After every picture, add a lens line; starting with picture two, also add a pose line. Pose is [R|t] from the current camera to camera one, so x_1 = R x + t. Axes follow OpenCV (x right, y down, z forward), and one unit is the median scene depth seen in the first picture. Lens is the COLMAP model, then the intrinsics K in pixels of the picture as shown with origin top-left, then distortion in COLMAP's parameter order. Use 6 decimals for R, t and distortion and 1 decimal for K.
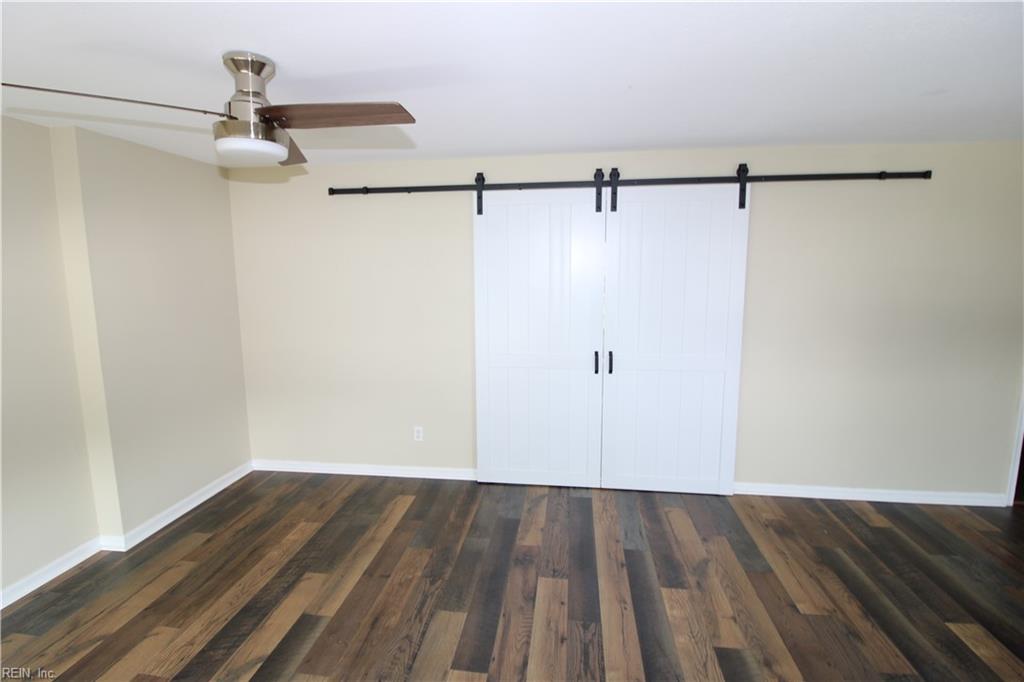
lens RADIAL K [[479.0, 0, 506.1], [0, 479.0, 329.7], [0, 0, 1]] dist [-0.003352, -0.010544]
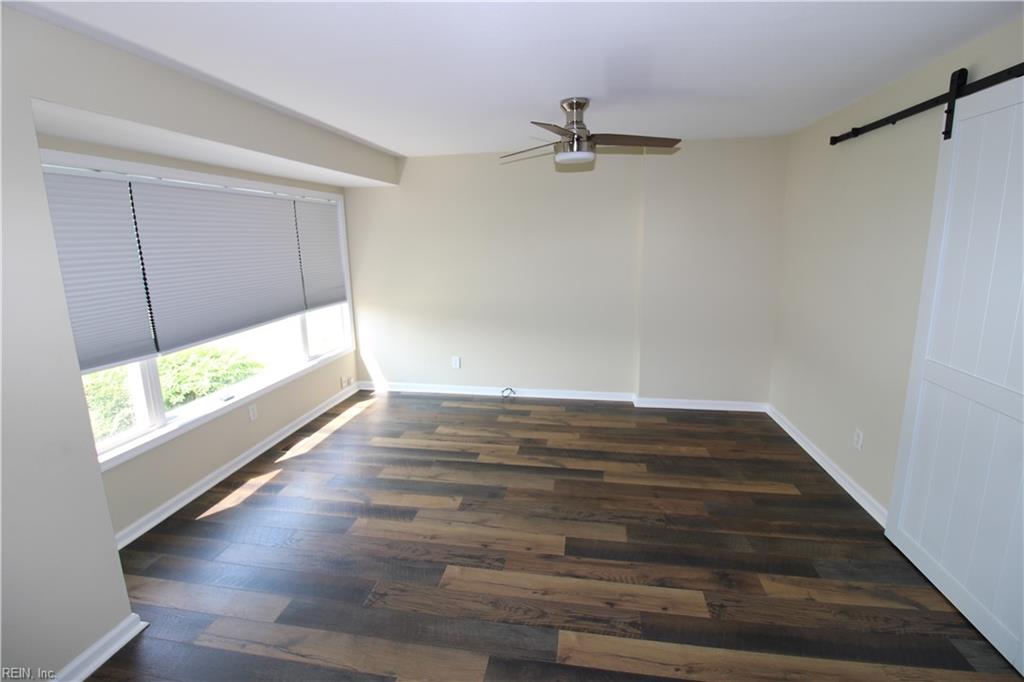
lens RADIAL K [[479.0, 0, 506.1], [0, 479.0, 329.7], [0, 0, 1]] dist [-0.003352, -0.010544]
pose [[-0.049808, 0.196127, -0.979313, 0.828664], [-0.102940, 0.974300, 0.200359, -0.078895], [0.993440, 0.110790, -0.028339, 0.614165]]
